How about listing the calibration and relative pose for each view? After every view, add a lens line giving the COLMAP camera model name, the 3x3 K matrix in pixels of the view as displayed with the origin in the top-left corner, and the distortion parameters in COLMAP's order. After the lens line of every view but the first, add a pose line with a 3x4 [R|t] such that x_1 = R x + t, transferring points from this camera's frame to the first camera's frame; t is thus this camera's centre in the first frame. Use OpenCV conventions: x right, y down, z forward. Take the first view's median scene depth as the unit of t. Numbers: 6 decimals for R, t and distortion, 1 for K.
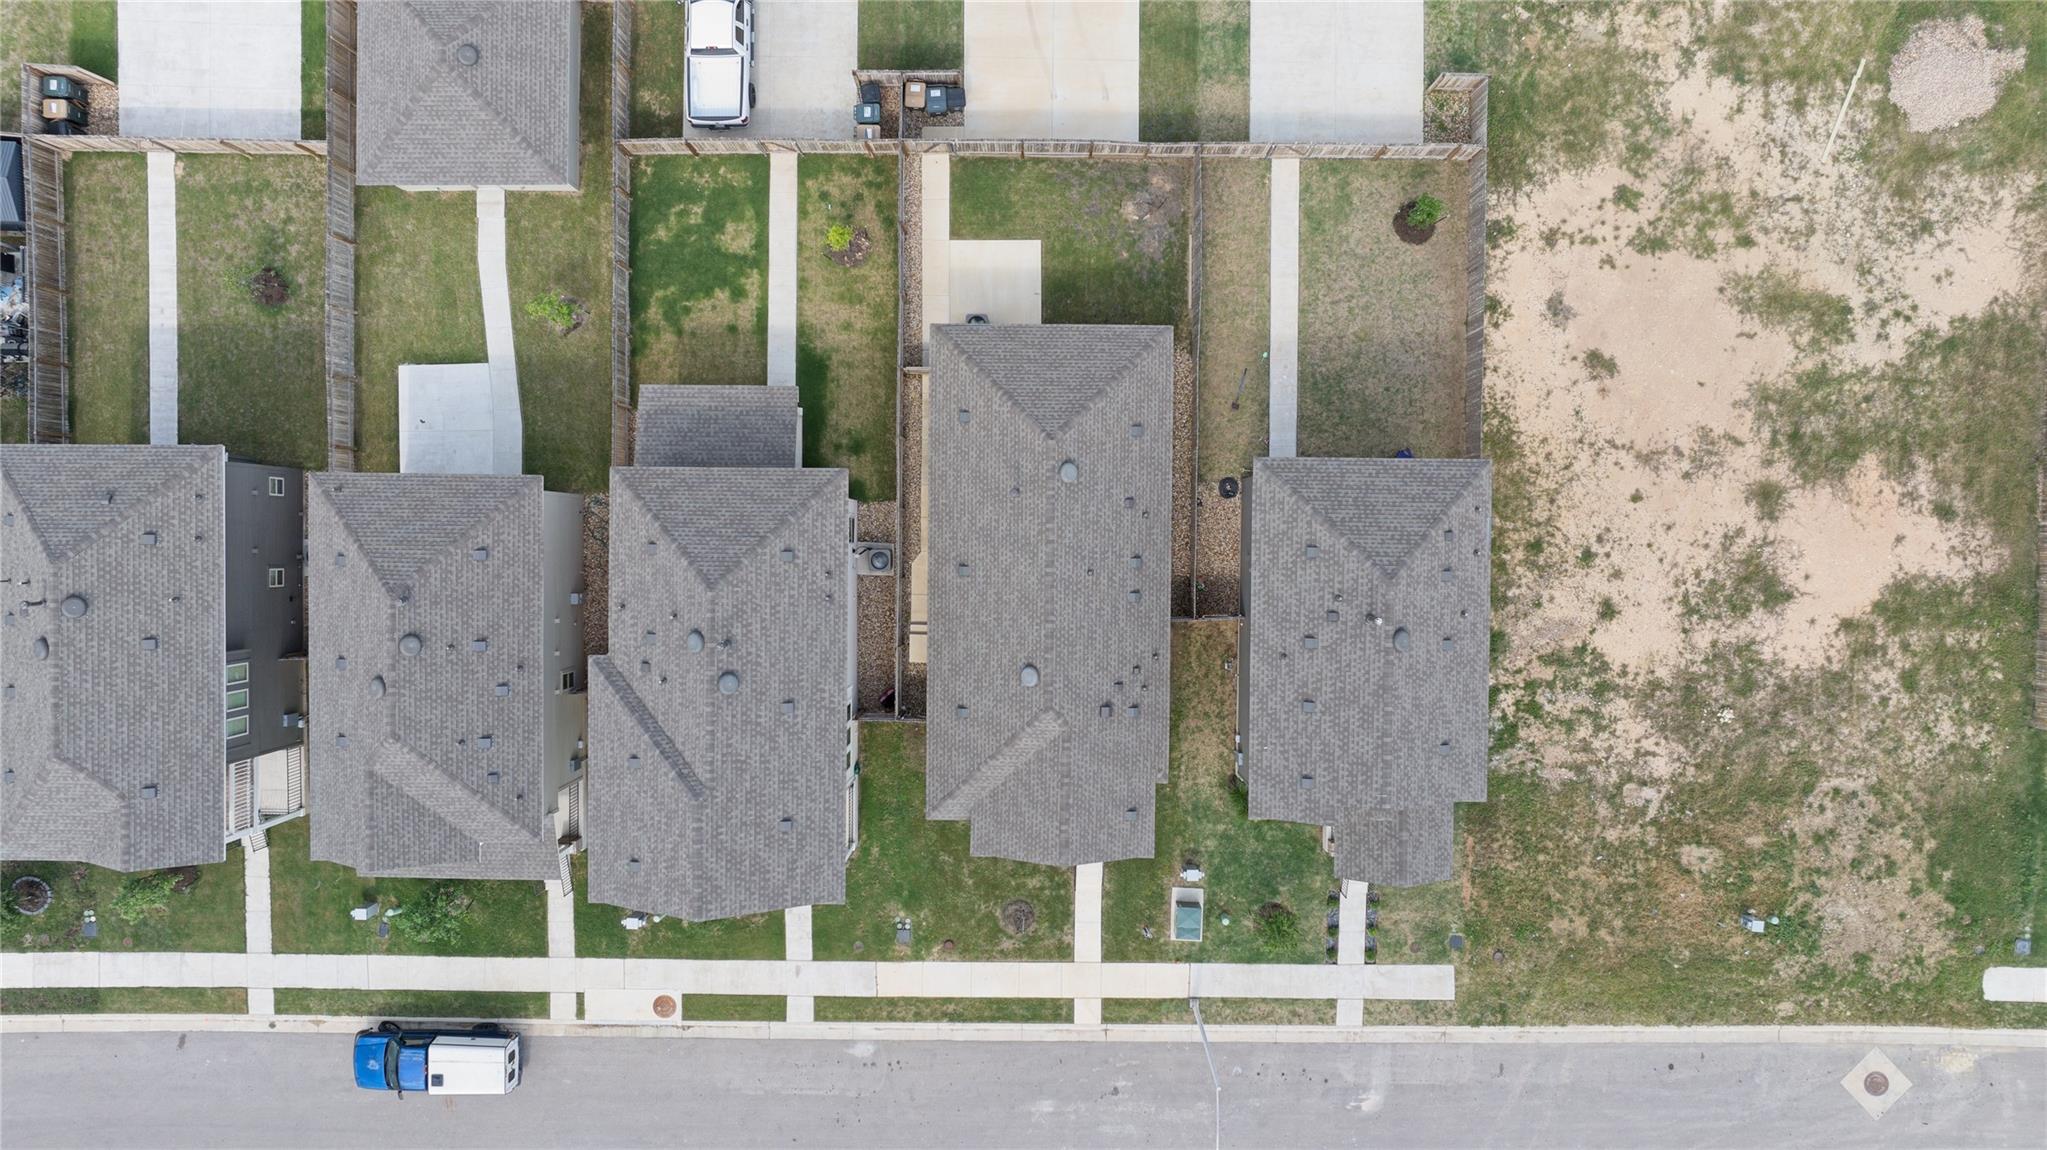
lens RADIAL K [[1439.0, 0, 1029.9], [0, 1439.0, 567.6], [0, 0, 1]] dist [-0.031790, 0.036685]
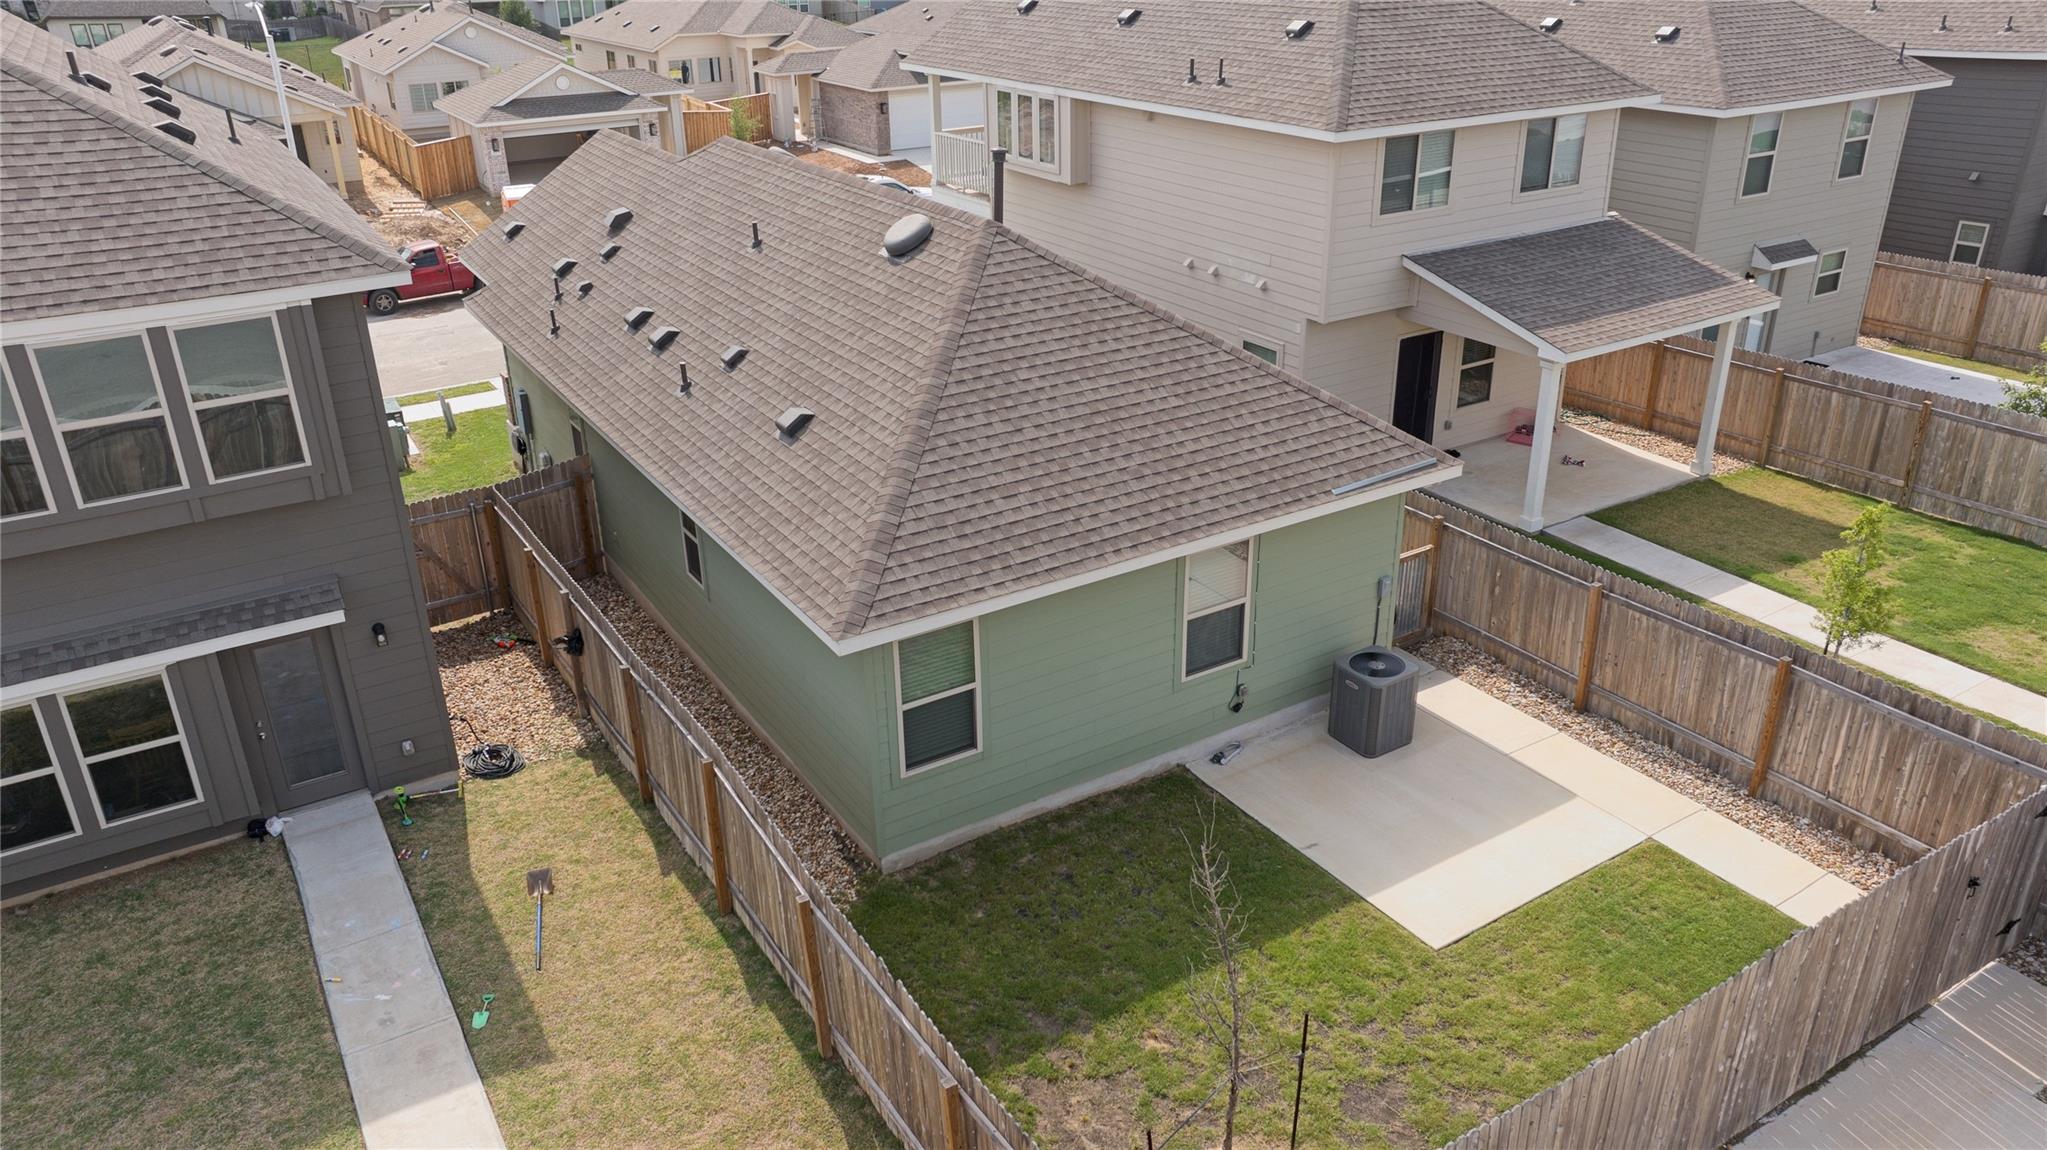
lens RADIAL K [[1439.0, 0, 1029.9], [0, 1439.0, 567.6], [0, 0, 1]] dist [-0.031790, 0.036685]
pose [[-0.843164, 0.248018, -0.477033, 0.182422], [-0.537639, -0.381893, 0.751733, -0.359301], [0.004268, 0.890306, 0.455343, 0.802466]]
